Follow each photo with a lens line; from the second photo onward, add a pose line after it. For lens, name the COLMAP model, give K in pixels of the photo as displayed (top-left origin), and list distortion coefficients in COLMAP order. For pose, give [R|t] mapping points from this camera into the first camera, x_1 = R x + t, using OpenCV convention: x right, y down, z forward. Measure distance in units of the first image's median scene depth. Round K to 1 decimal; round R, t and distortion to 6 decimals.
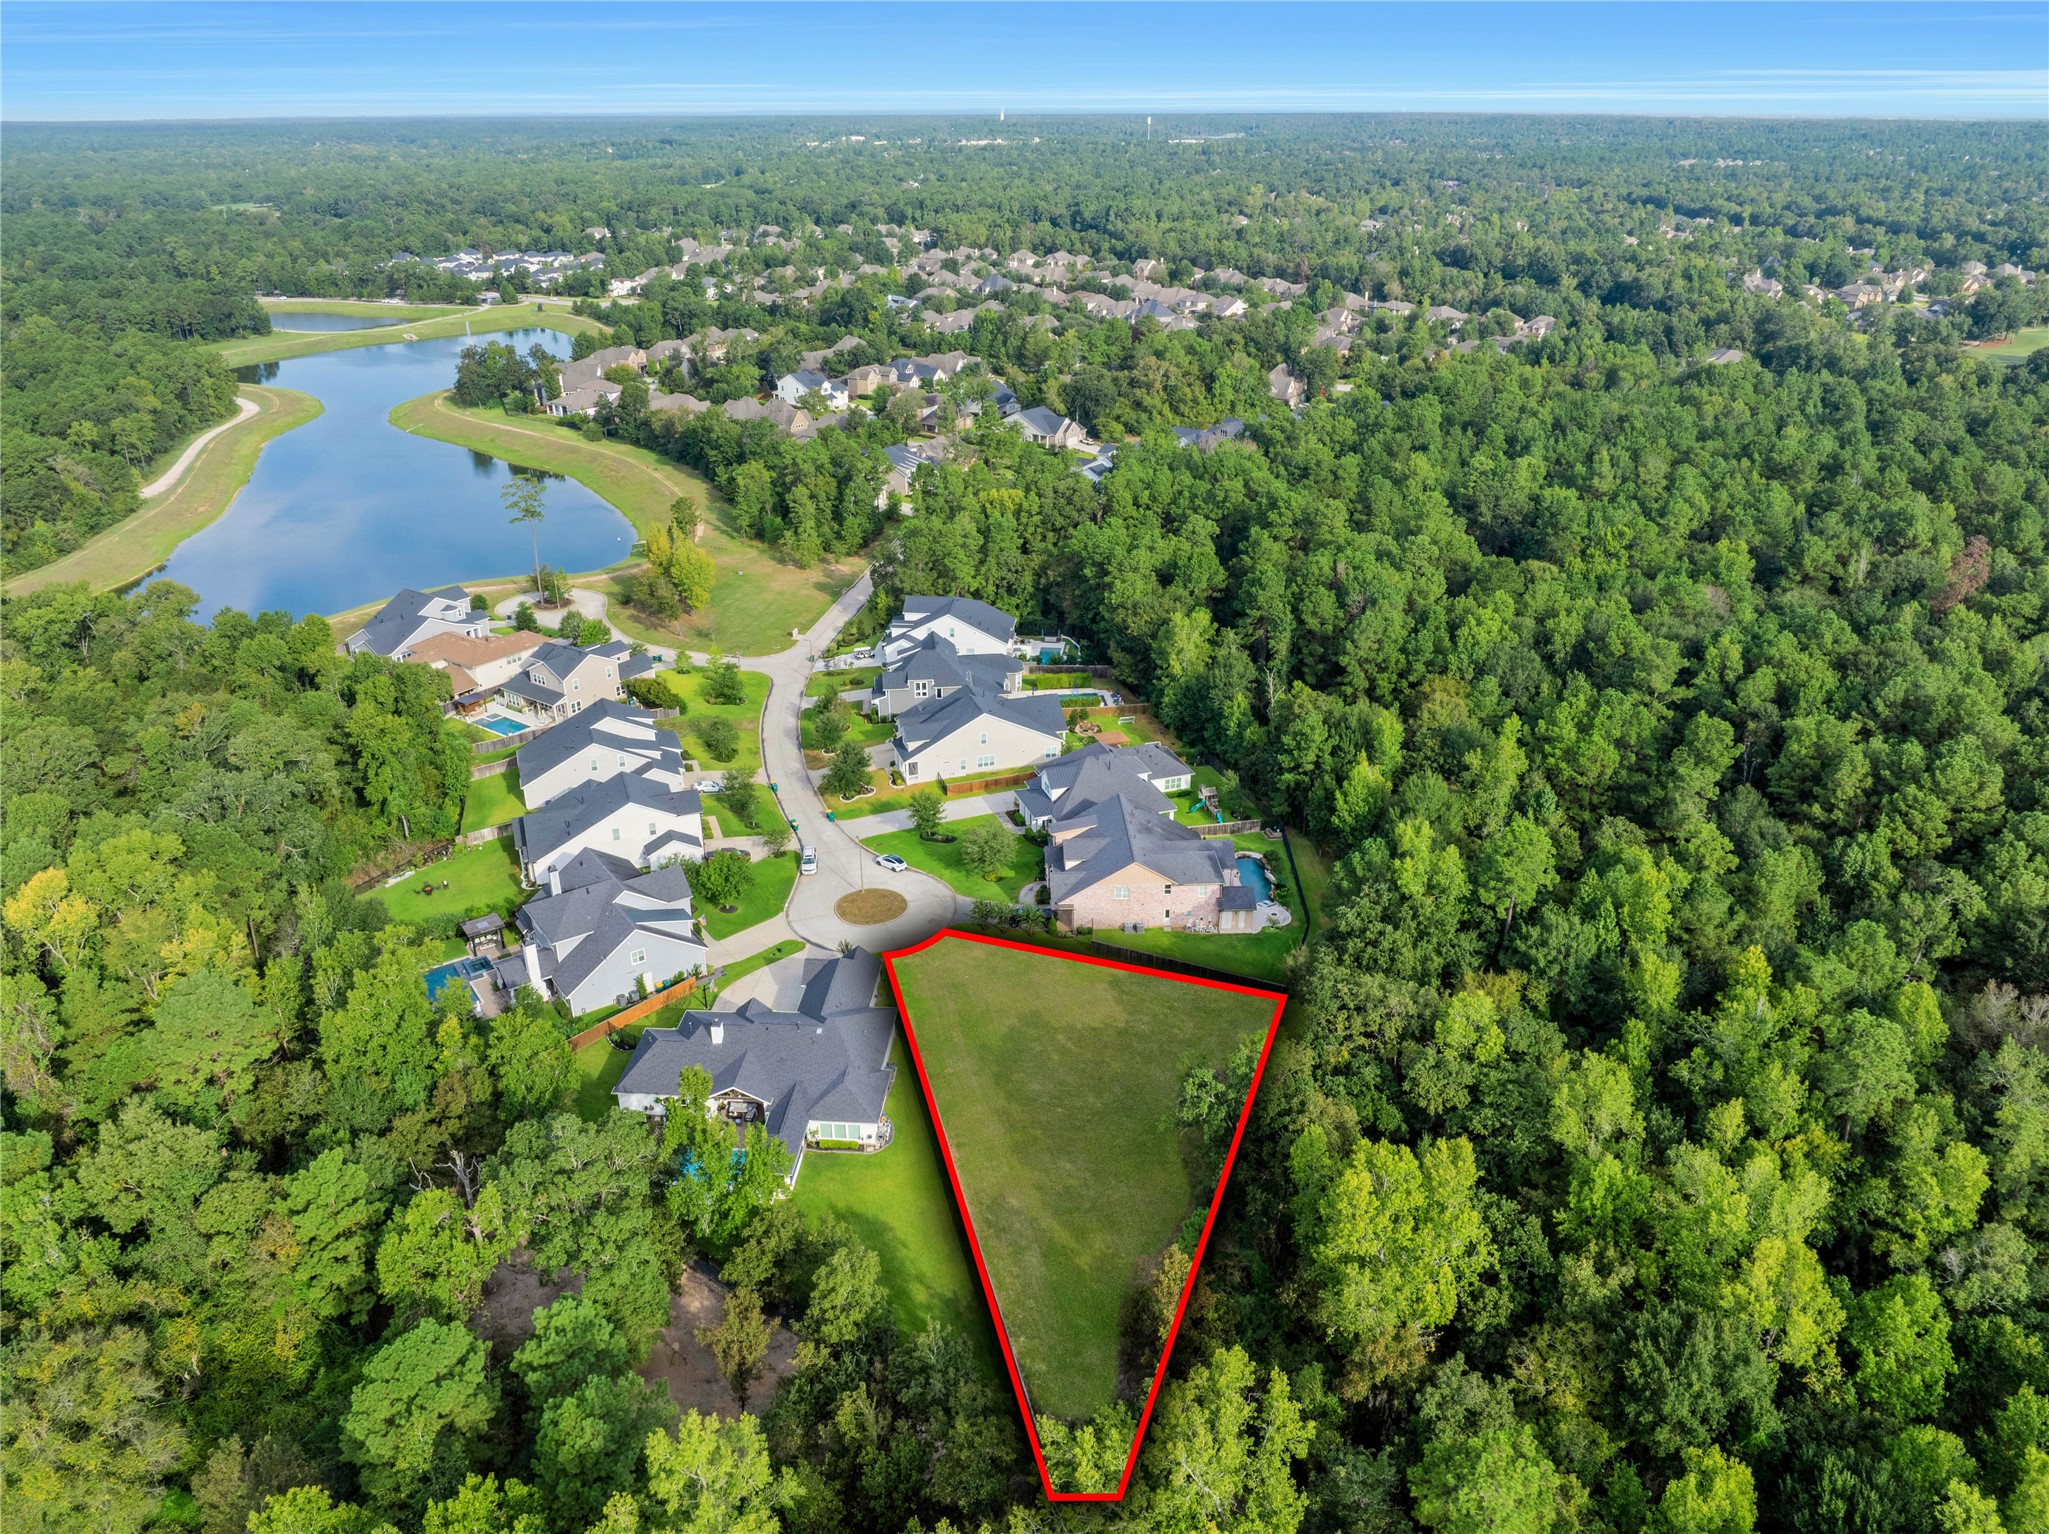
lens RADIAL K [[1440.9, 0, 1032.8], [0, 1440.9, 766.1], [0, 0, 1]] dist [-0.037703, 0.003330]
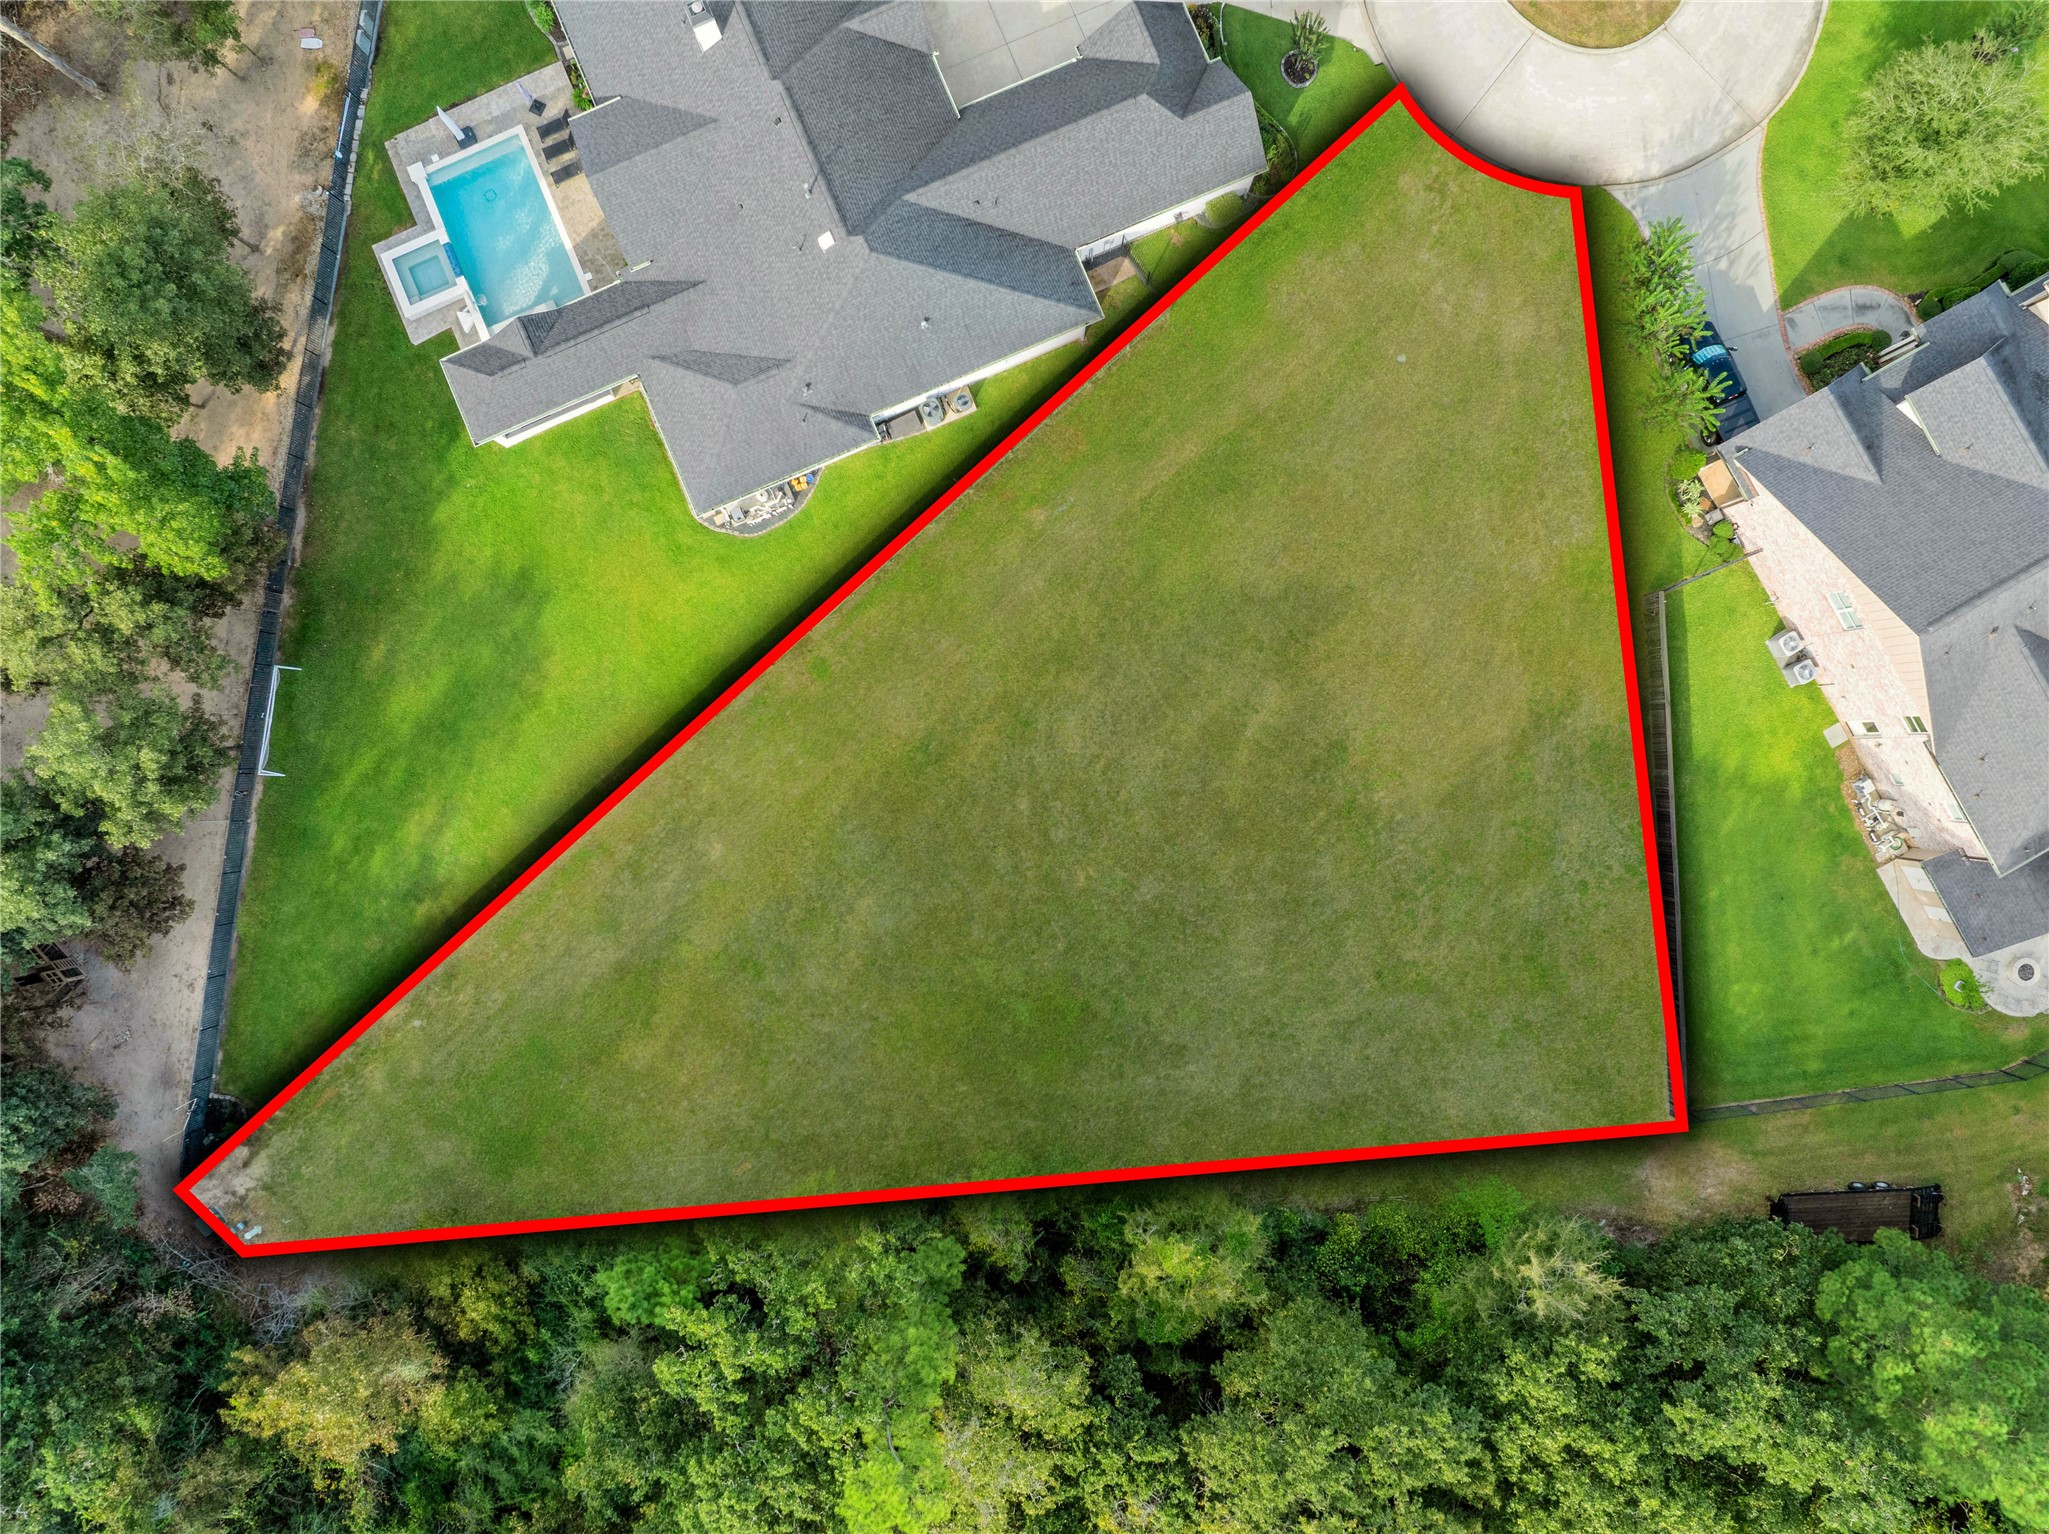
lens RADIAL K [[1440.9, 0, 1032.6], [0, 1440.9, 755.7], [0, 0, 1]] dist [-0.037703, 0.003330]
pose [[0.450745, 0.892643, -0.004233, 0.005197], [-0.363866, 0.188062, 0.912269, -0.104588], [0.815126, -0.409660, 0.409570, 0.484493]]
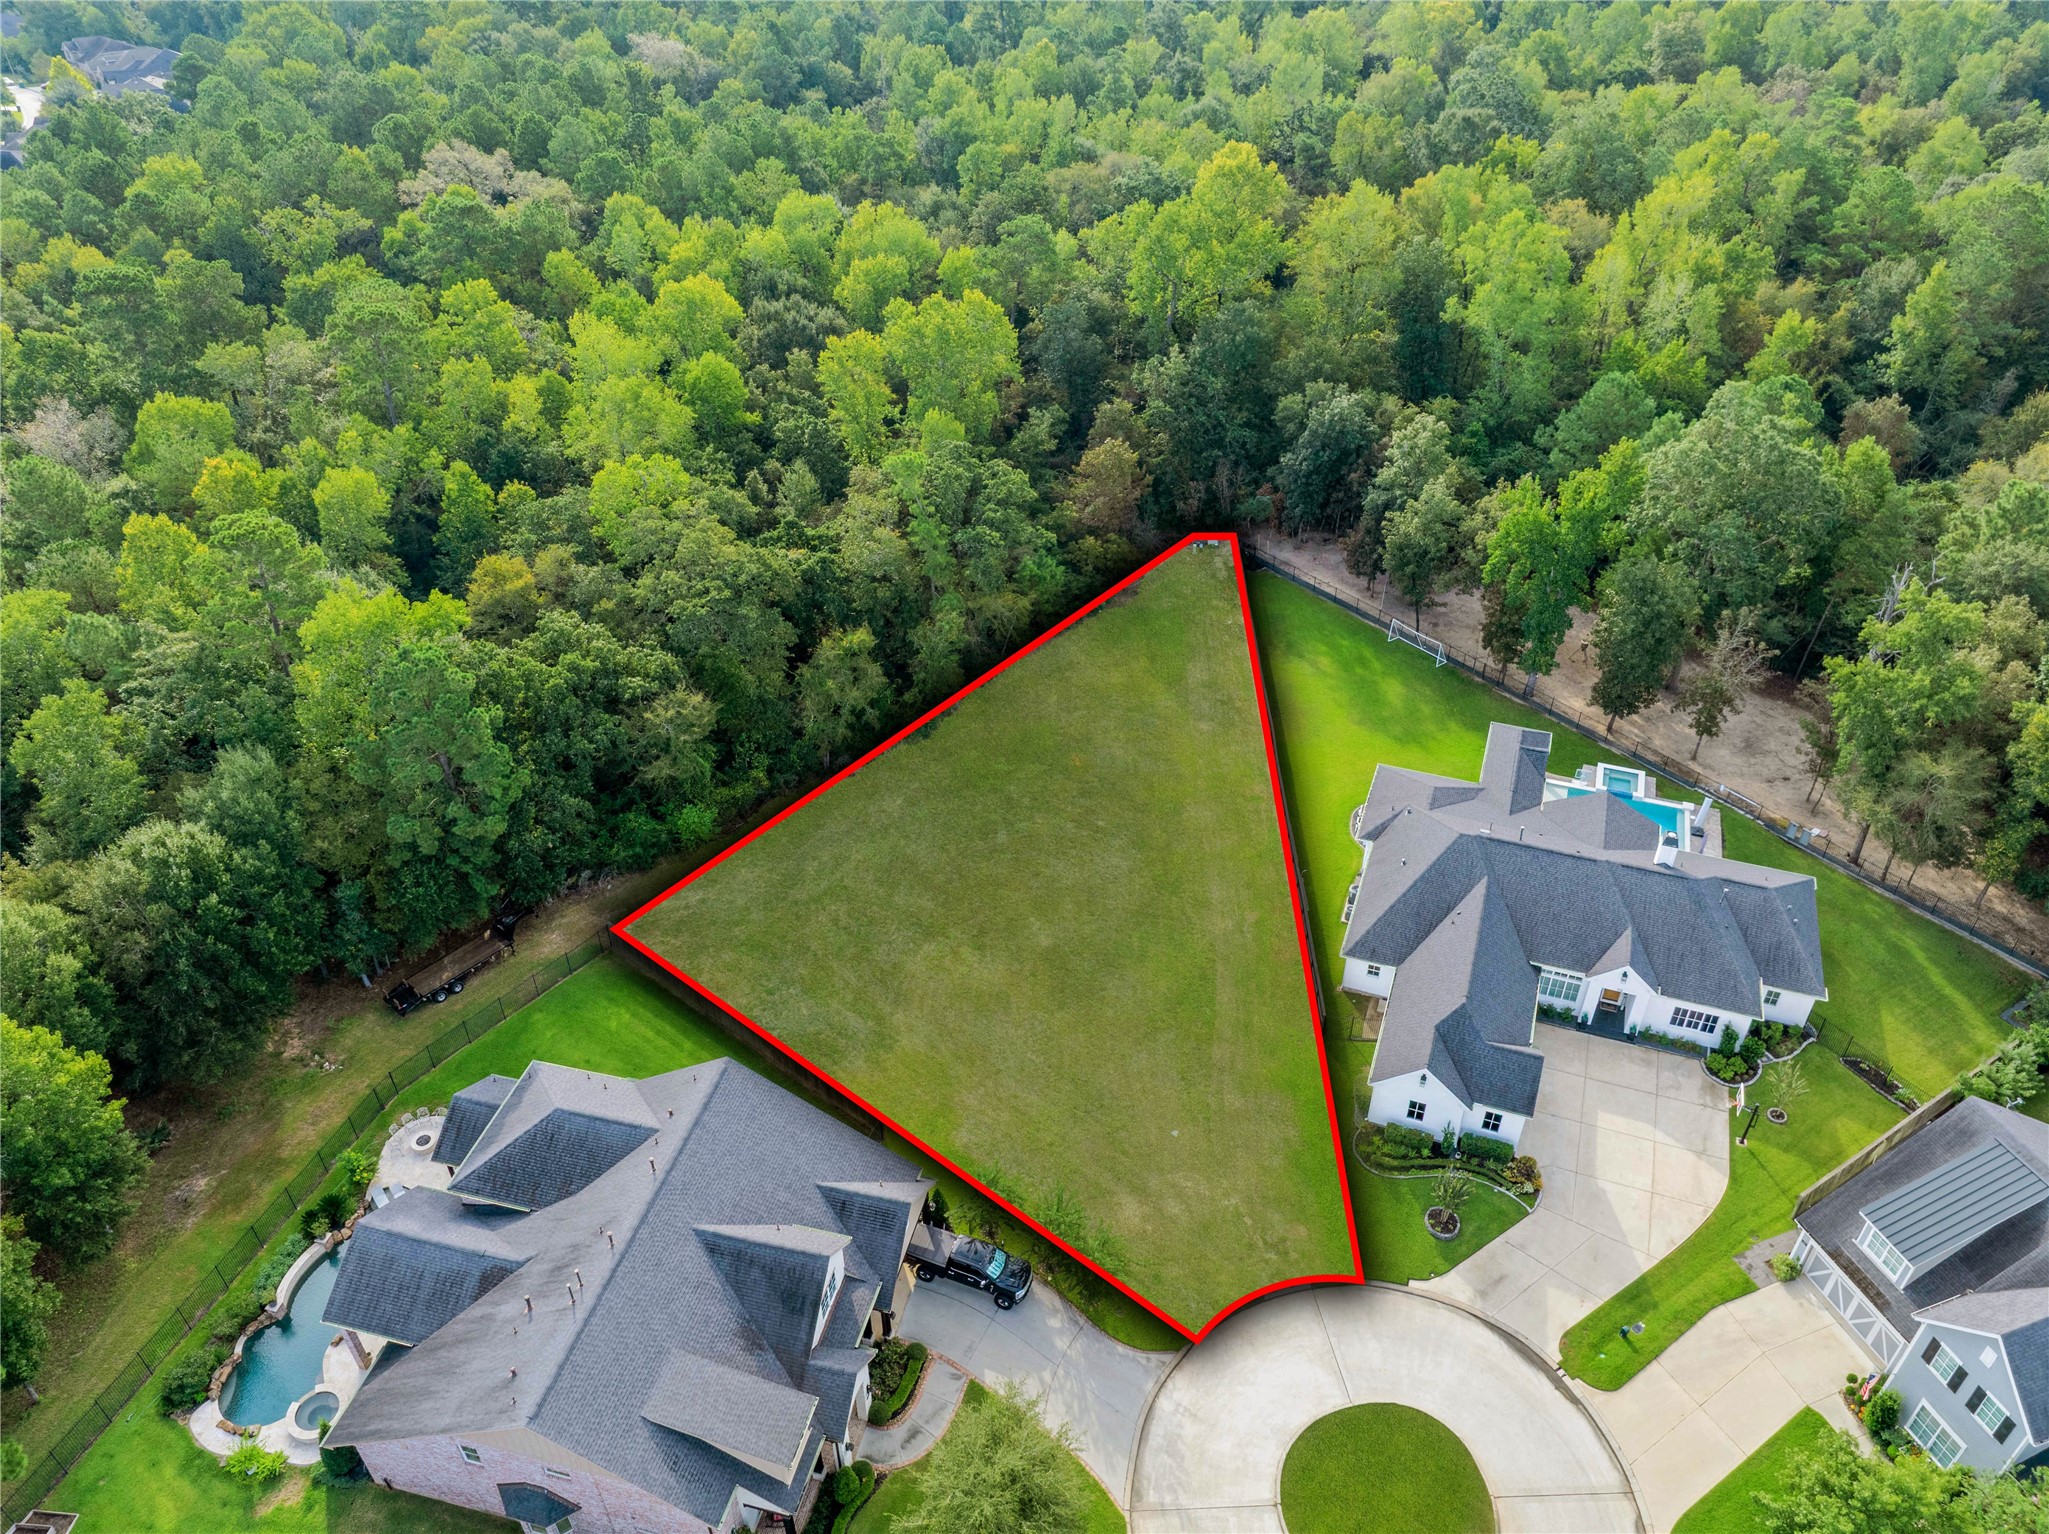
lens RADIAL K [[1440.9, 0, 1028.3], [0, 1440.9, 763.3], [0, 0, 1]] dist [-0.037703, 0.003330]
pose [[-0.957342, -0.160298, 0.240418, -0.062446], [0.129904, 0.504448, 0.853614, -0.211027], [-0.258111, 0.848432, -0.462106, 0.764132]]
